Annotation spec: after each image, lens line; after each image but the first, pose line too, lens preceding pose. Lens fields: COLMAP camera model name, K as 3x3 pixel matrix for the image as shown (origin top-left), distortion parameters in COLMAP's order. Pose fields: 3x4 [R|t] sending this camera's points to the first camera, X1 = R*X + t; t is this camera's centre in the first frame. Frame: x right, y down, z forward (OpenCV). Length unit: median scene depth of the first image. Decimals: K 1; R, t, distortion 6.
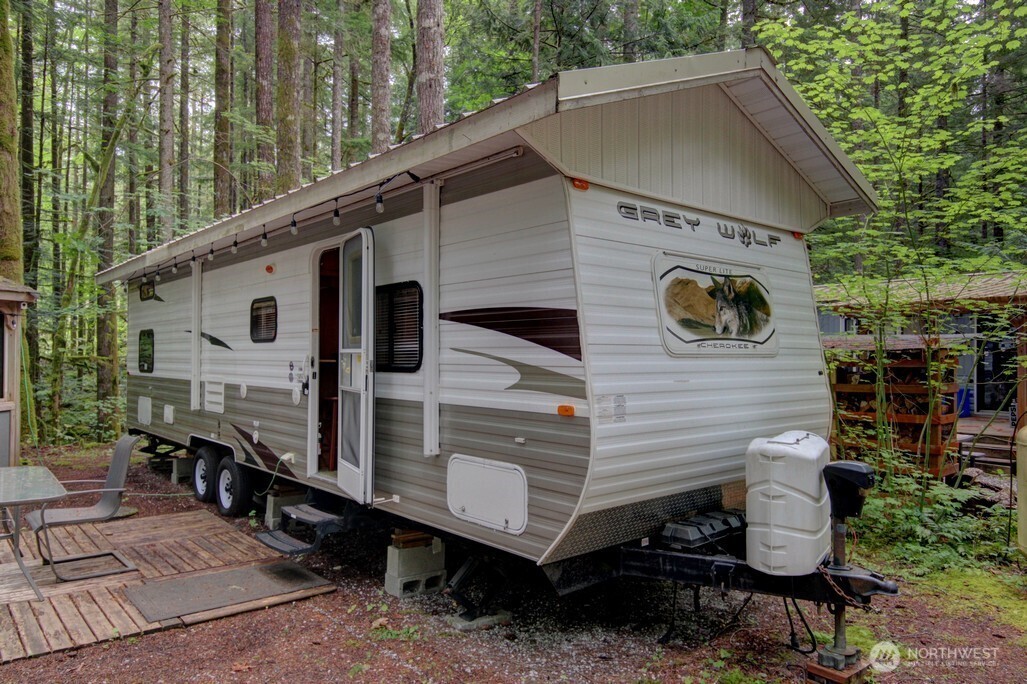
lens RADIAL K [[689.3, 0, 508.6], [0, 689.3, 348.0], [0, 0, 1]] dist [0.001822, -0.006127]
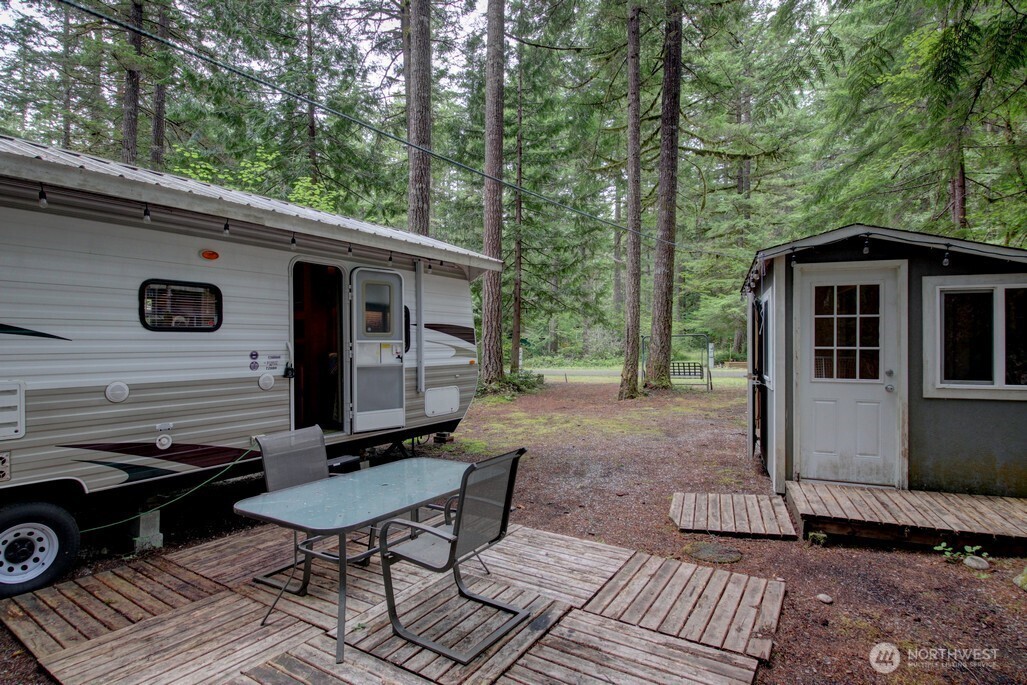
lens RADIAL K [[518.0, 0, 511.9], [0, 518.0, 342.1], [0, 0, 1]] dist [0.000453, -0.002889]
pose [[-0.271277, -0.001924, 0.962499, -1.563512], [-0.009055, 0.999959, -0.000554, 0.003240], [-0.962459, -0.008866, -0.271283, 1.078639]]
